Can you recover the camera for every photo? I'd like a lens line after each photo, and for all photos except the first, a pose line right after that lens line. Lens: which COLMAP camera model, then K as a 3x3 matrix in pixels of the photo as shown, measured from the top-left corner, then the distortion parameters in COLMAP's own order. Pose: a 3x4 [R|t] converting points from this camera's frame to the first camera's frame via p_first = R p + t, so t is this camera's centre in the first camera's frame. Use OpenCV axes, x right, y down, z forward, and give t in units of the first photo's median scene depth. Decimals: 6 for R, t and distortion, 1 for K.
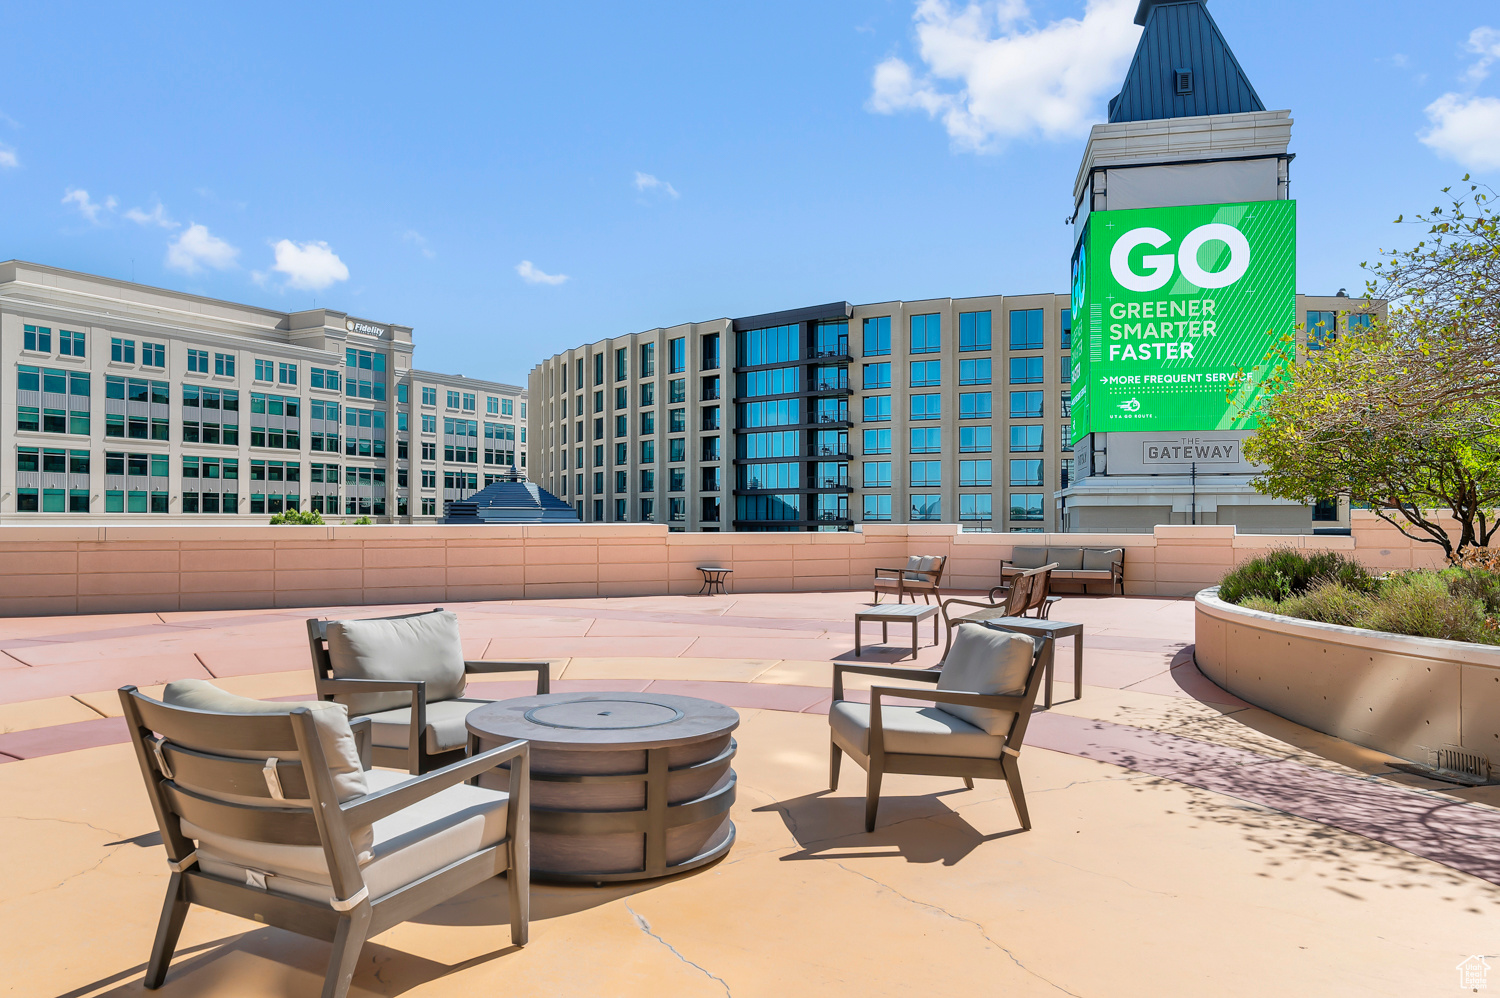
lens RADIAL K [[1071.4, 0, 750.0], [0, 1071.4, 499.0], [0, 0, 1]] dist [0.040018, 0.001832]
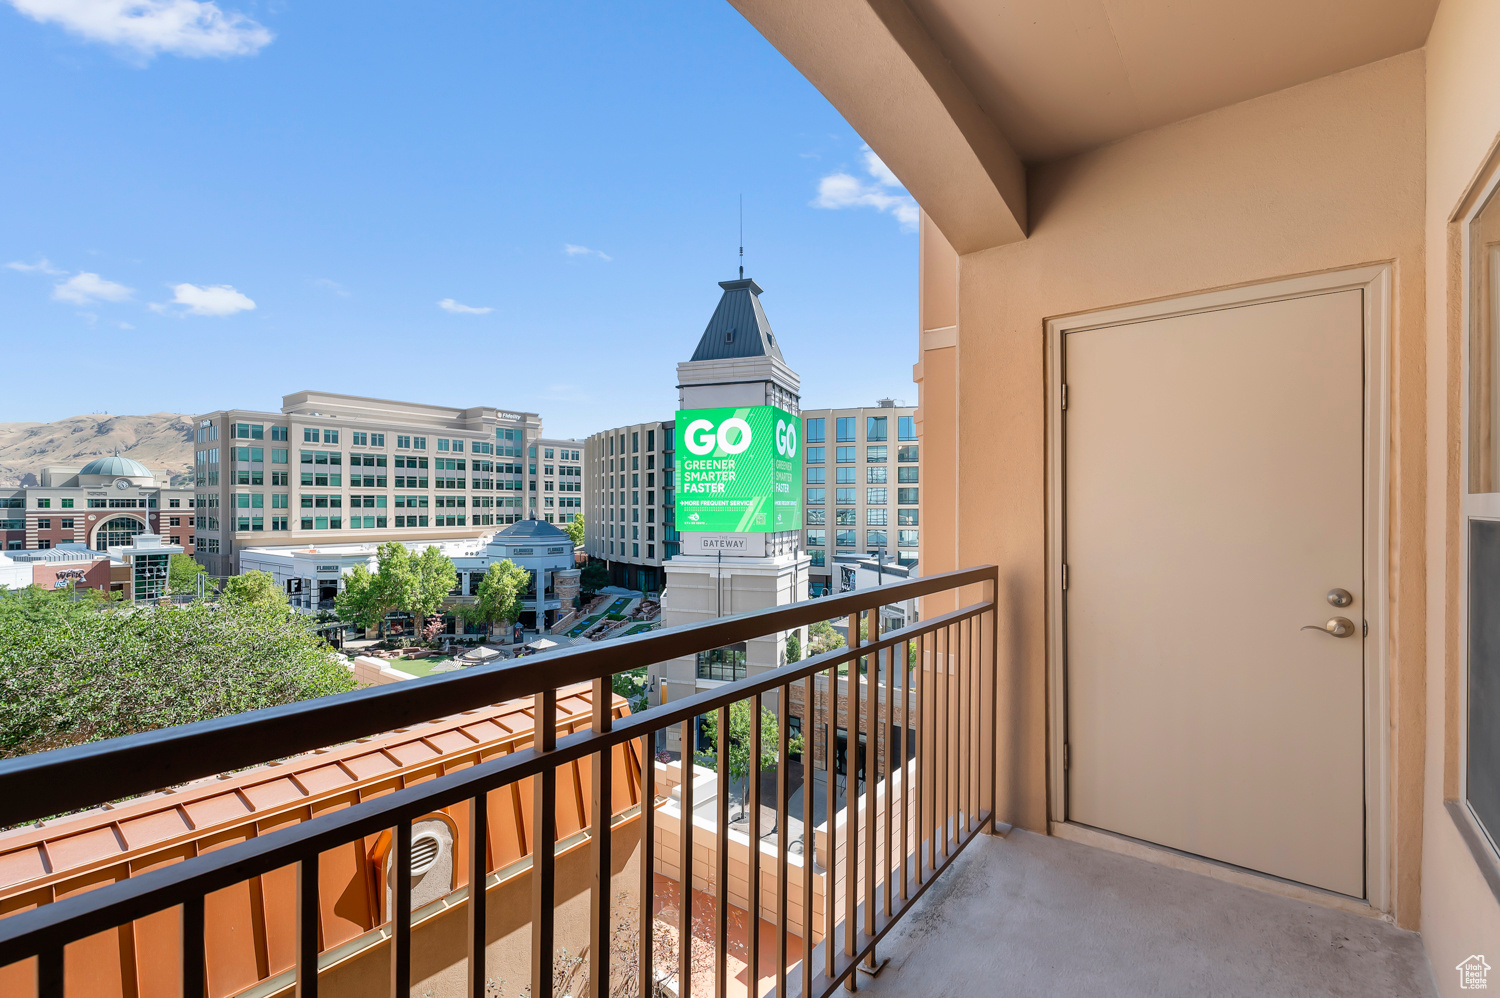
lens RADIAL K [[683.4, 0, 750.0], [0, 683.4, 499.0], [0, 0, 1]] dist [-0.000206, -0.000524]
pose [[0.992235, -0.002348, -0.124357, 0.198137], [0.003577, 0.999947, 0.009654, -0.043136], [0.124328, -0.010024, 0.992191, -0.044653]]
